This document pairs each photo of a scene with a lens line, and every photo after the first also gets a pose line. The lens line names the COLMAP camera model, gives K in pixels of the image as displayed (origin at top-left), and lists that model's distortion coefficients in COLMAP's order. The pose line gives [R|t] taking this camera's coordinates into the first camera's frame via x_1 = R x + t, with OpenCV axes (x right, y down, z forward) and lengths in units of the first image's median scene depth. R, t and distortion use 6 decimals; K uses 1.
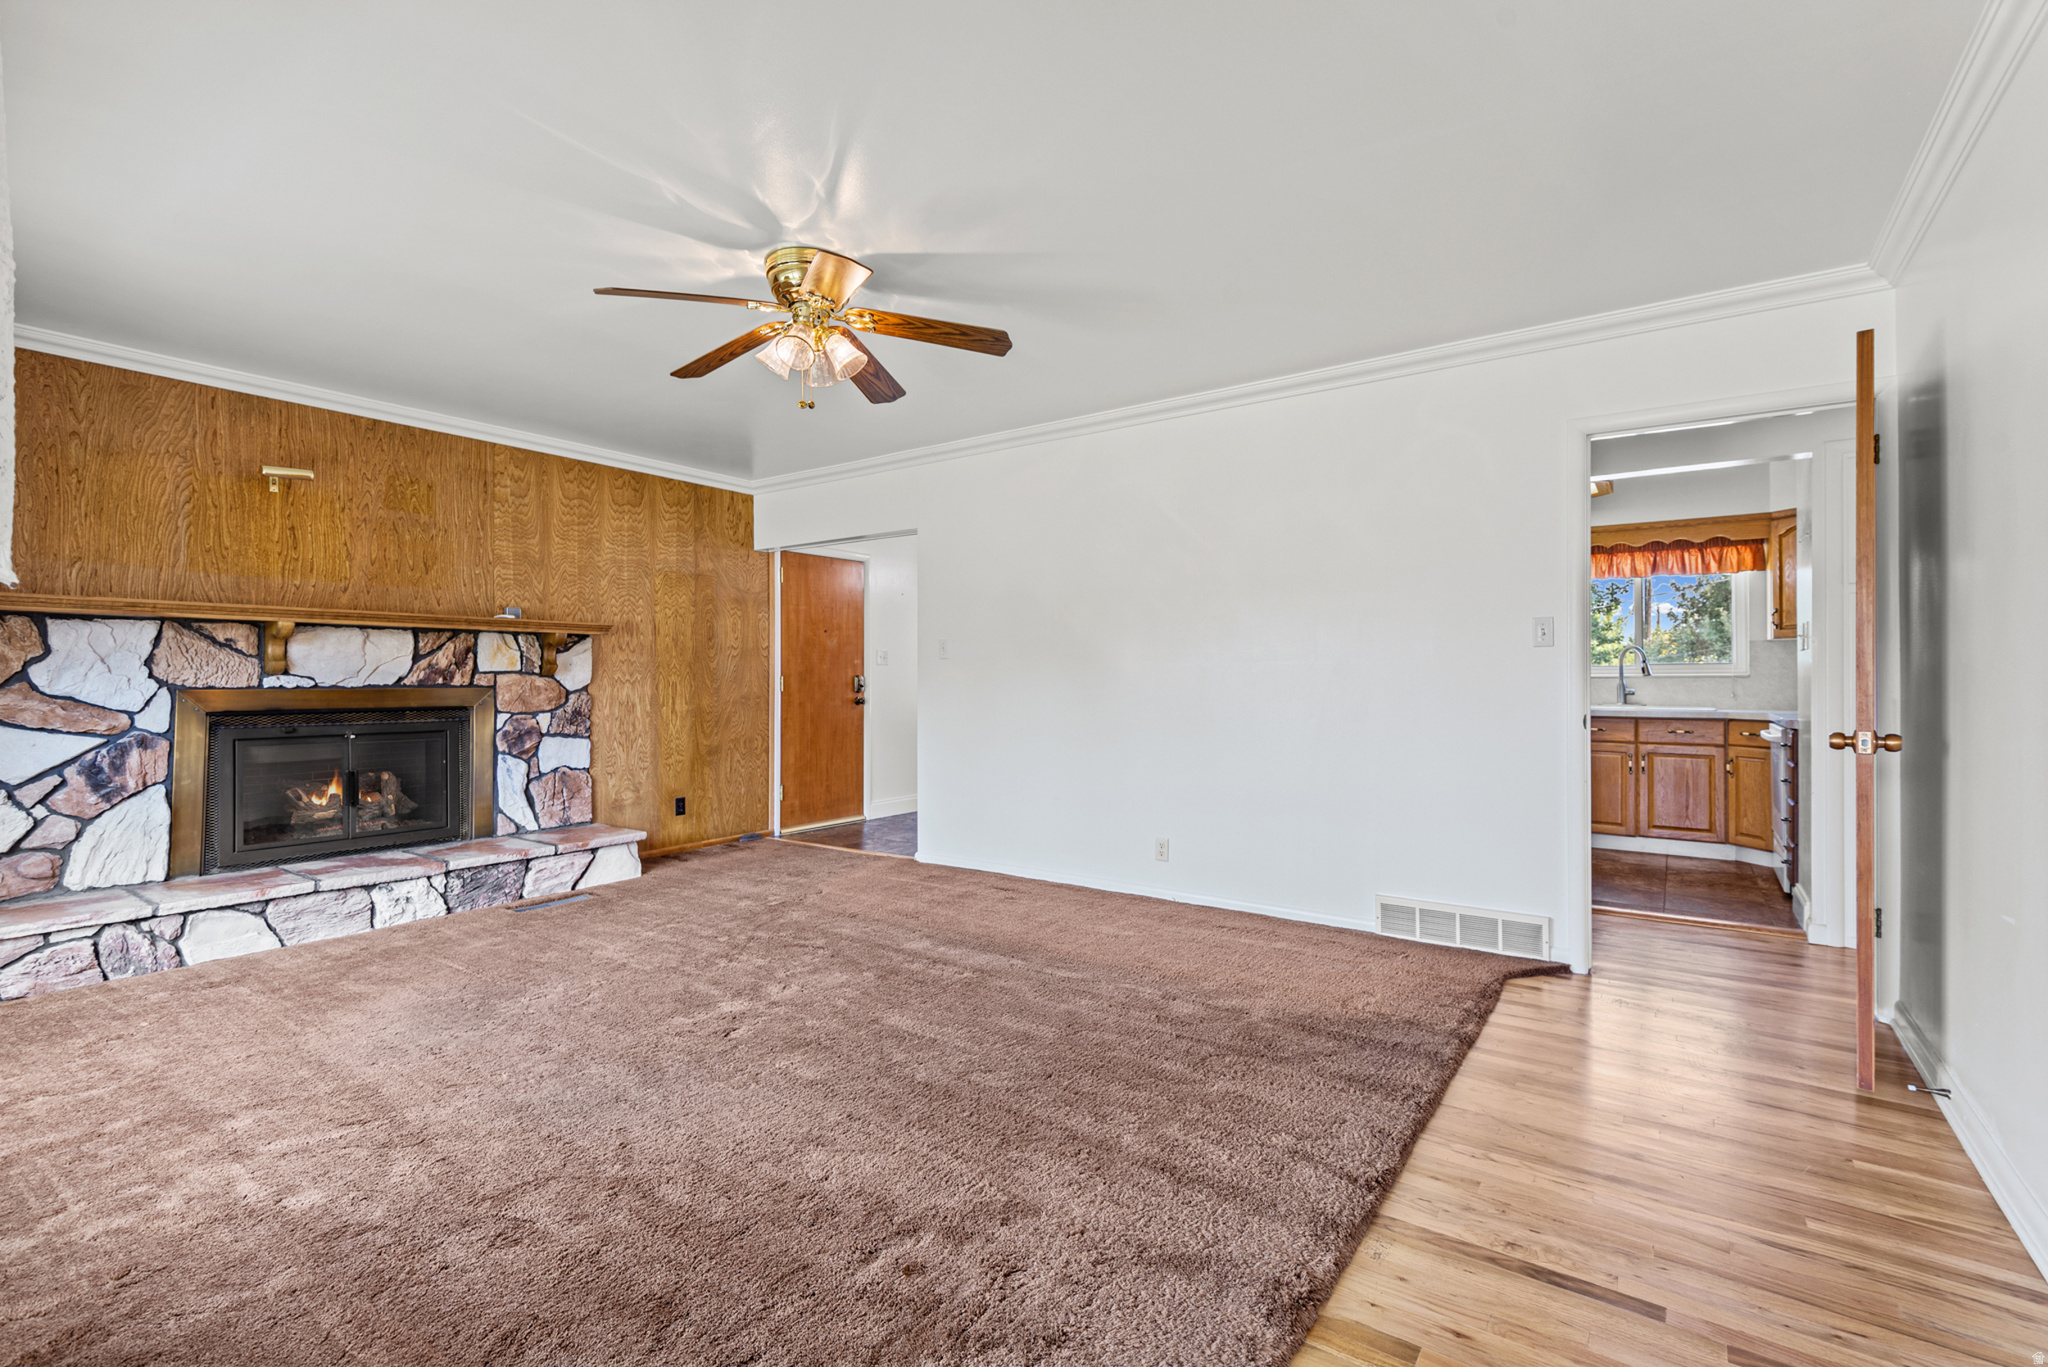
lens RADIAL K [[924.5, 0, 1027.4], [0, 924.5, 684.3], [0, 0, 1]] dist [0.011019, -0.001363]
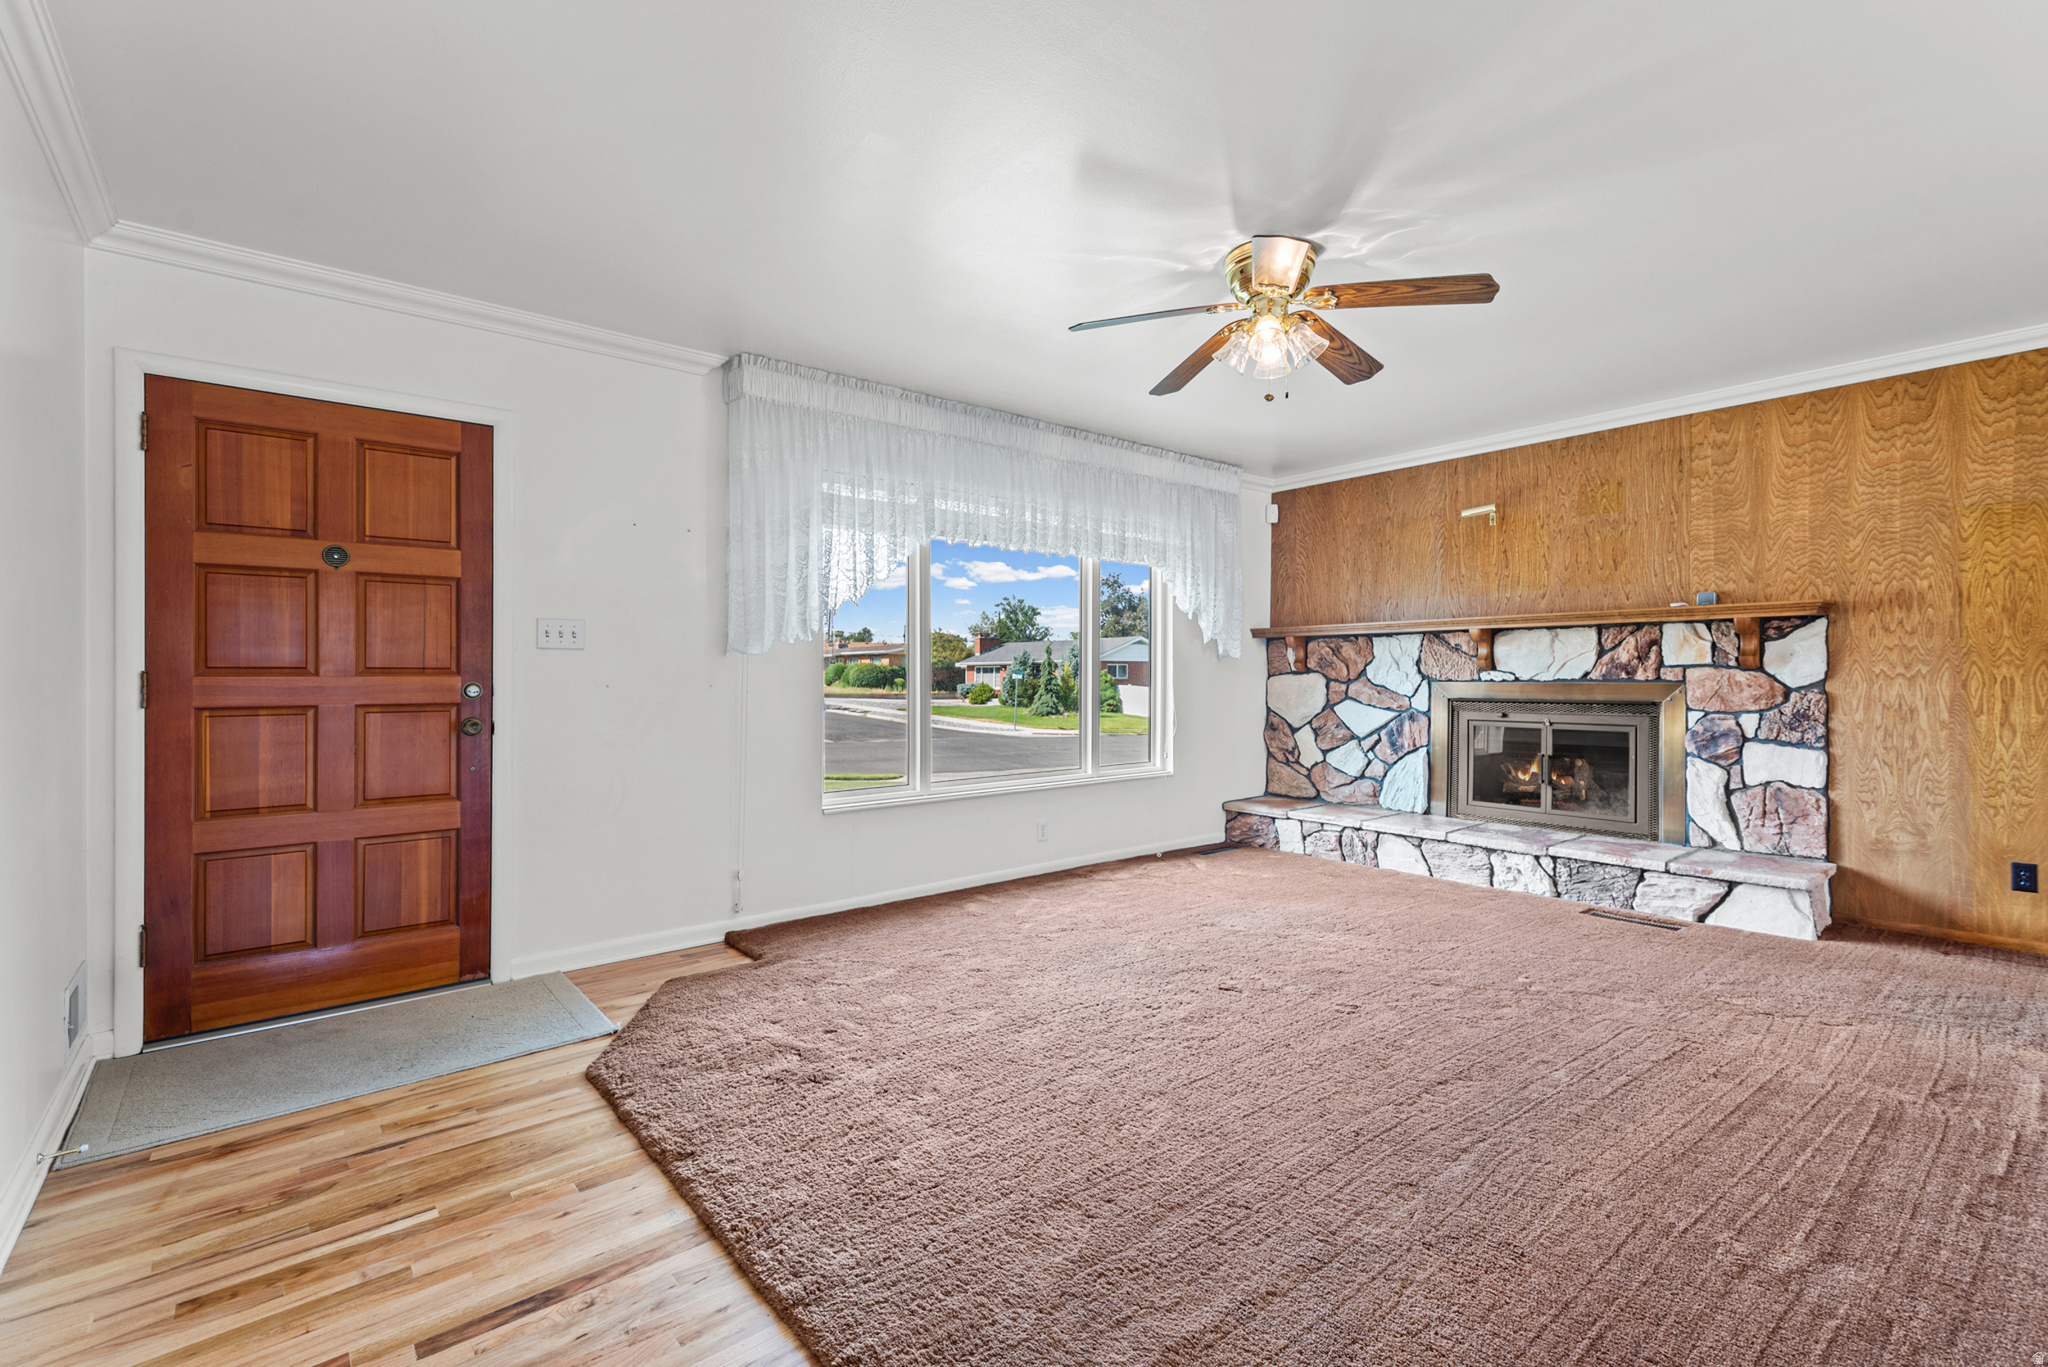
lens RADIAL K [[924.5, 0, 1034.8], [0, 924.5, 682.4], [0, 0, 1]] dist [0.011019, -0.001363]
pose [[-0.264143, 0.009750, -0.964434, 0.521425], [-0.000595, 0.999947, 0.010272, -0.006258], [0.964483, 0.003287, -0.264123, 0.677733]]
